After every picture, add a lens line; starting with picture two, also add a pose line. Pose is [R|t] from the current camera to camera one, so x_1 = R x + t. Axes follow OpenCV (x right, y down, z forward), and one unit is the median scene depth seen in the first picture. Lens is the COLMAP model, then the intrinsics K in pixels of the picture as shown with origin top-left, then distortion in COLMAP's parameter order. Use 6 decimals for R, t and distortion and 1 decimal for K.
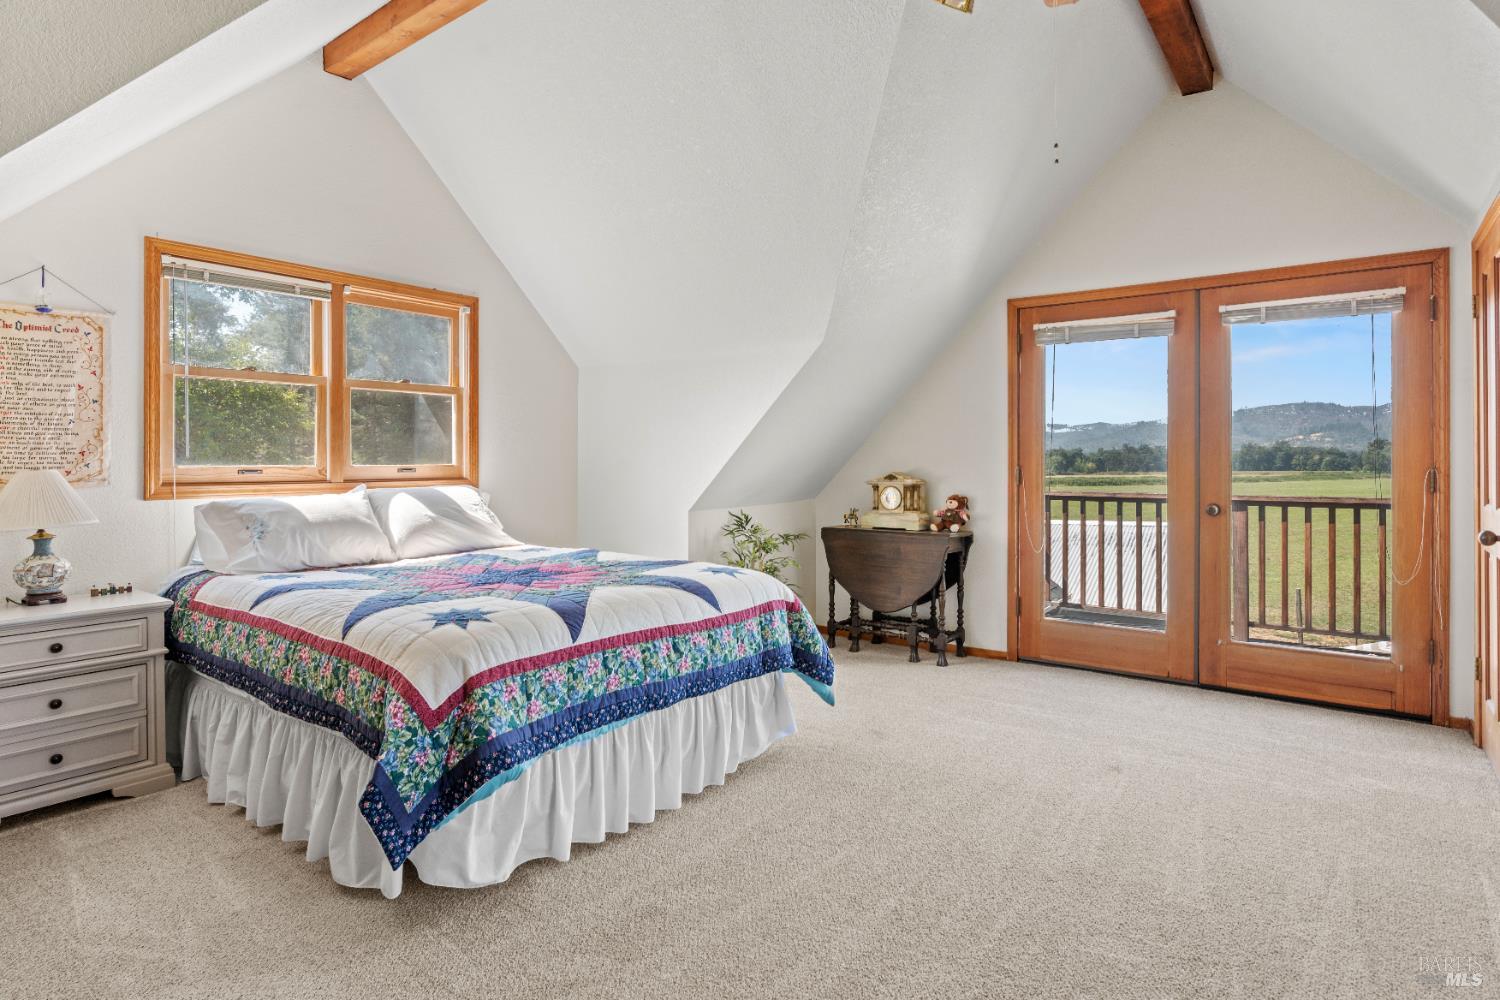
lens RADIAL K [[792.9, 0, 745.7], [0, 792.9, 465.7], [0, 0, 1]] dist [-0.019037, 0.004222]
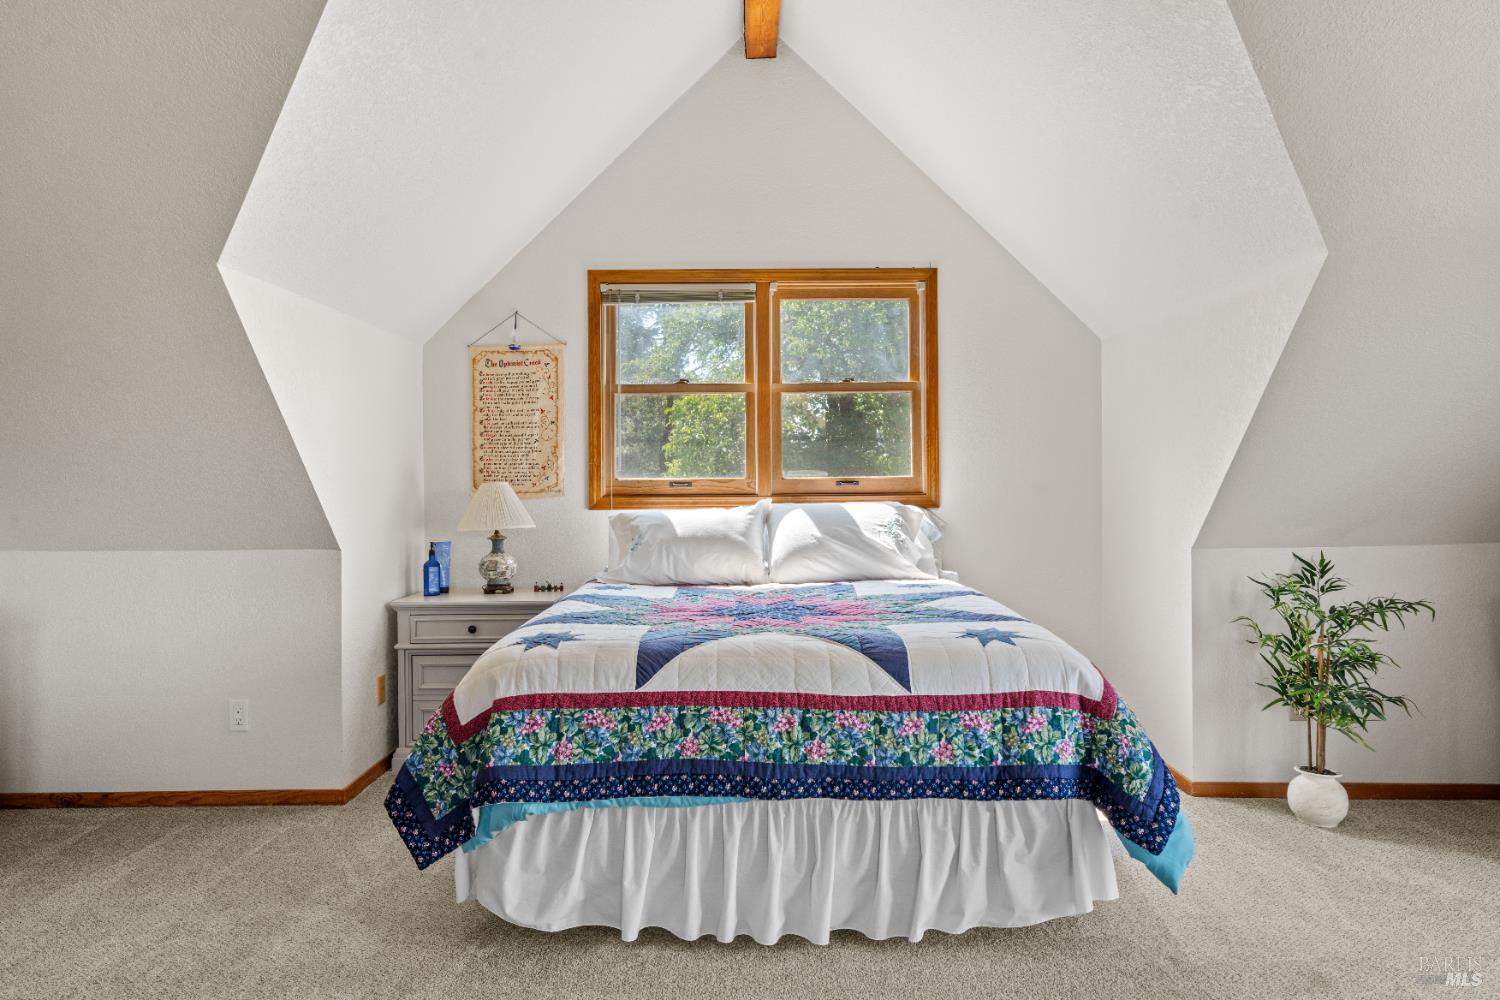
lens RADIAL K [[1012.5, 0, 749.0], [0, 1012.5, 490.2], [0, 0, 1]] dist [-0.008834, 0.006965]
pose [[0.615582, 0.008510, -0.788027, 0.536066], [0.002325, 0.999918, 0.012615, -0.001028], [0.788070, -0.009597, 0.615511, 0.325978]]
